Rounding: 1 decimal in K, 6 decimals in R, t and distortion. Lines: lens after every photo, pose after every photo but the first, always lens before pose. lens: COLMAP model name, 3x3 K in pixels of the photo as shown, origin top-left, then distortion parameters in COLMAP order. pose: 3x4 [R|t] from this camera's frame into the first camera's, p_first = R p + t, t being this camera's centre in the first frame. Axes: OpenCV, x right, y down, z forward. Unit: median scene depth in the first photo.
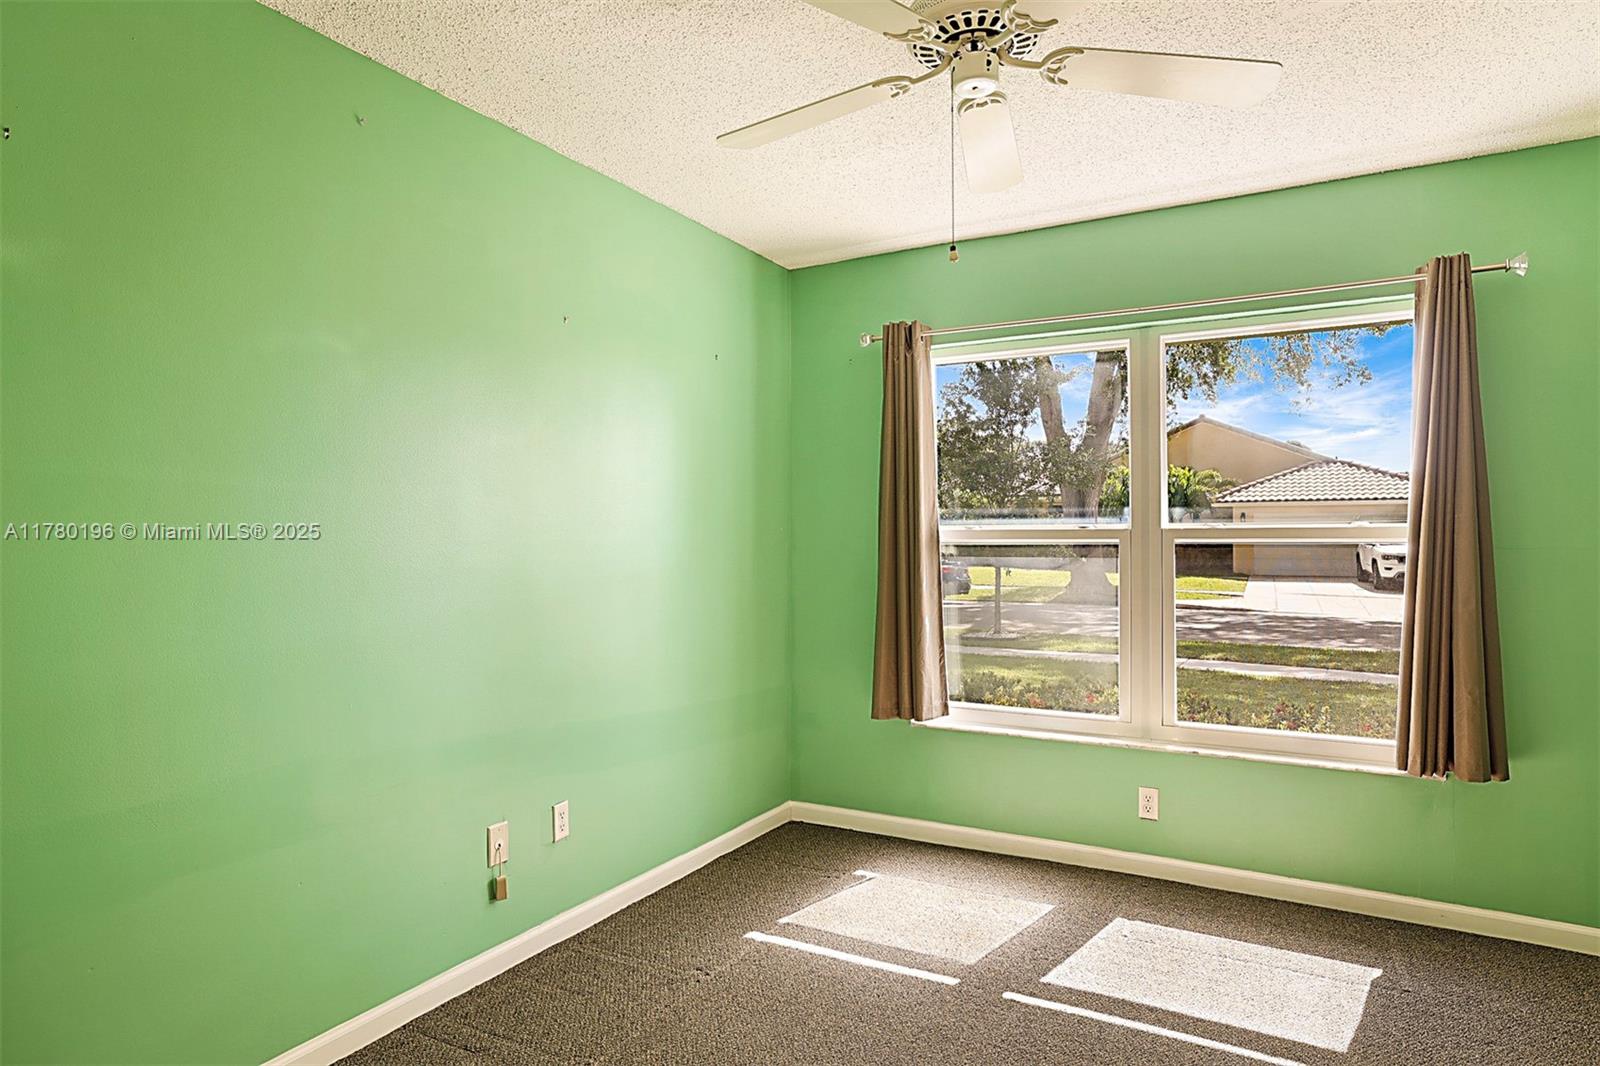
lens RADIAL K [[917.6, 0, 797.4], [0, 917.6, 535.3], [0, 0, 1]] dist [-0.024121, 0.004428]
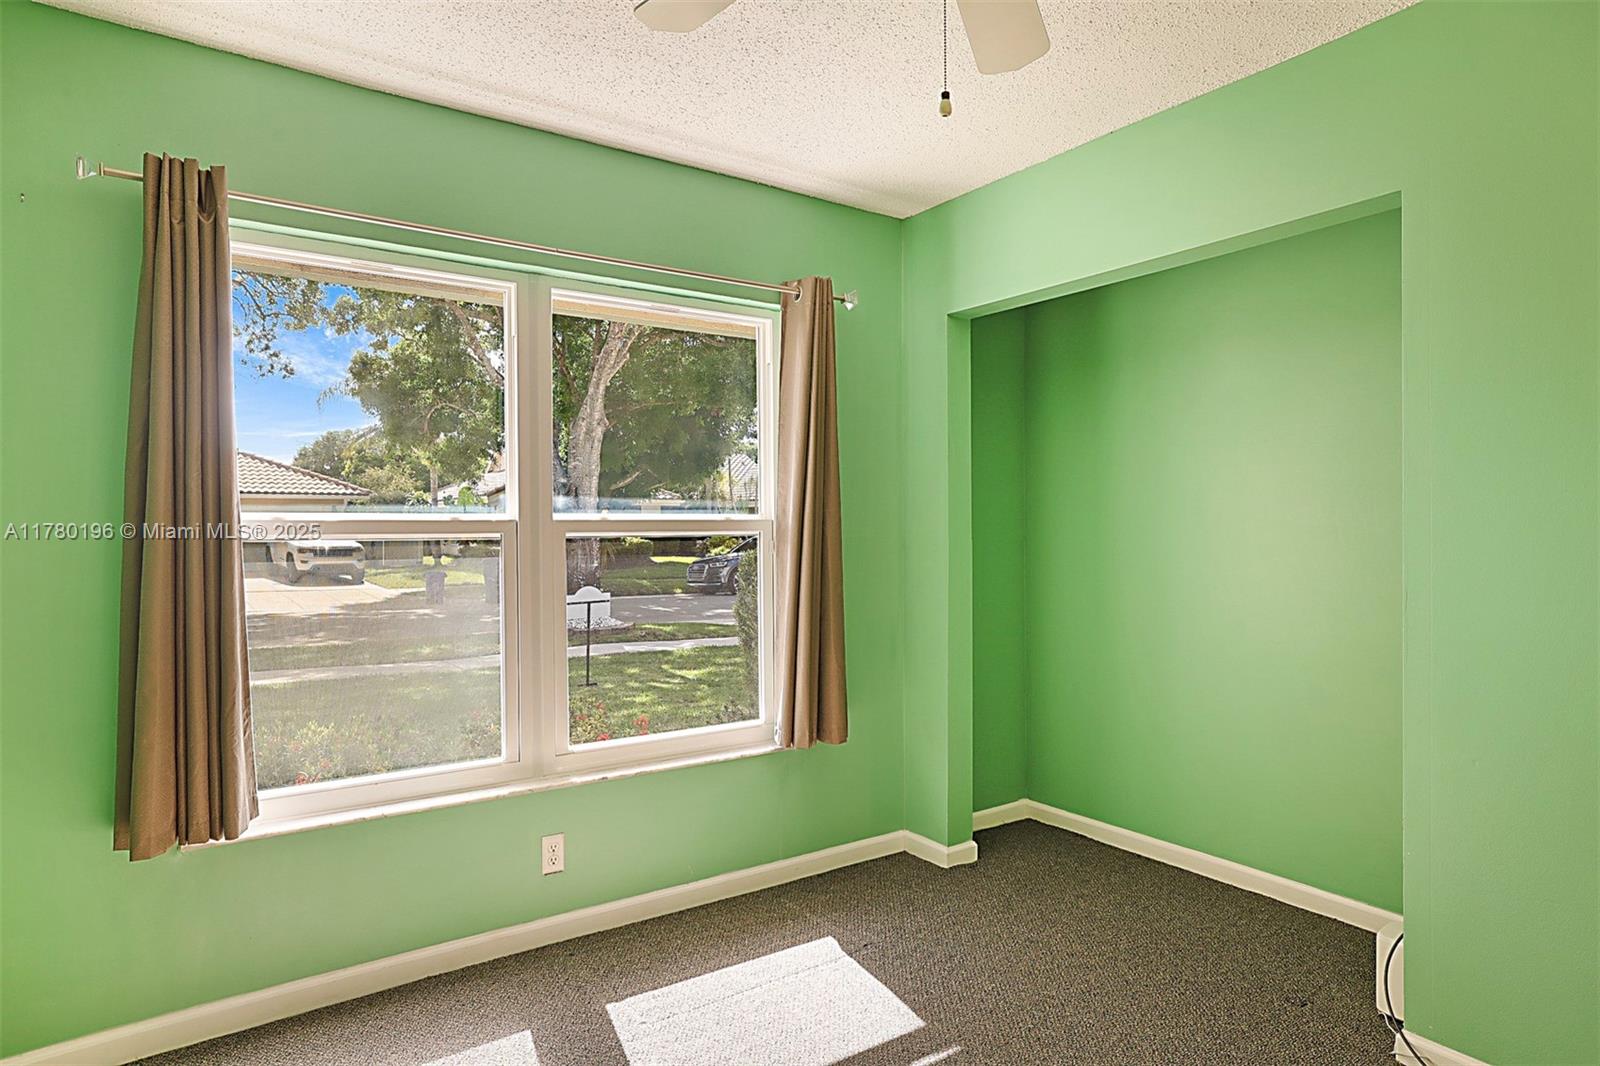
lens RADIAL K [[917.6, 0, 799.4], [0, 917.6, 531.4], [0, 0, 1]] dist [-0.024121, 0.004428]
pose [[0.432293, -0.004351, 0.901723, -0.249142], [0.002370, 0.999990, 0.003690, 0.000457], [-0.901730, 0.000542, 0.432299, 0.423029]]
